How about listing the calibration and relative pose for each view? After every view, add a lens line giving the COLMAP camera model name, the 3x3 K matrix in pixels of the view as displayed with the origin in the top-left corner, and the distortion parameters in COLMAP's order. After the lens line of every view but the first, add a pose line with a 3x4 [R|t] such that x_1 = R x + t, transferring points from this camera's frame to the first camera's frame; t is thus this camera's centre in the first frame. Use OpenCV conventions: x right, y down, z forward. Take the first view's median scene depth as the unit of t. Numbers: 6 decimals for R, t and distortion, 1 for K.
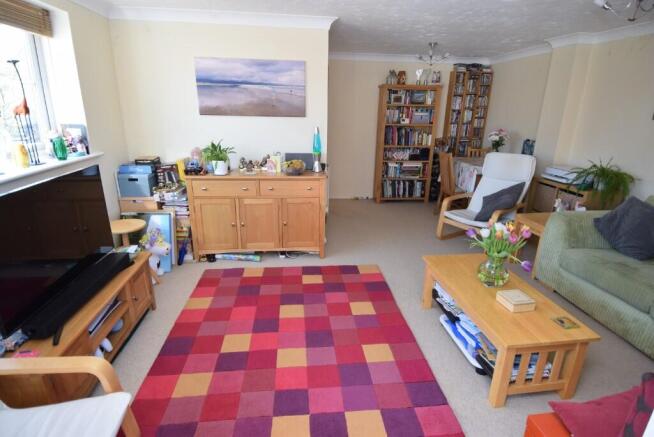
lens RADIAL K [[338.2, 0, 327.0], [0, 338.2, 218.5], [0, 0, 1]] dist [0.047533, -0.057160]
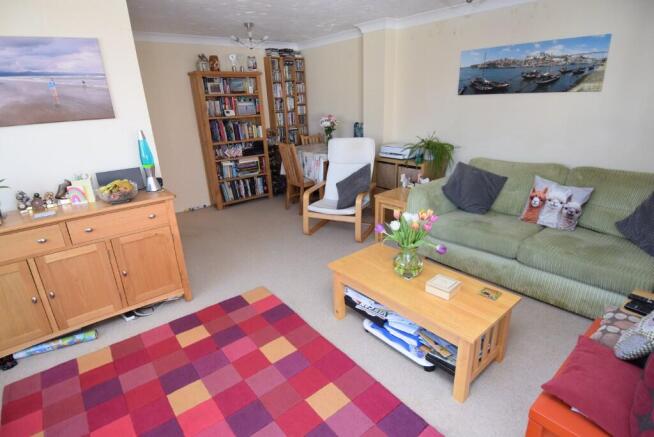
lens RADIAL K [[338.2, 0, 327.0], [0, 338.2, 218.5], [0, 0, 1]] dist [0.047533, -0.057160]
pose [[0.832281, -0.231466, 0.503718, -0.104866], [0.217332, 0.972156, 0.087629, -0.064755], [-0.509976, 0.036542, 0.859412, 0.182675]]
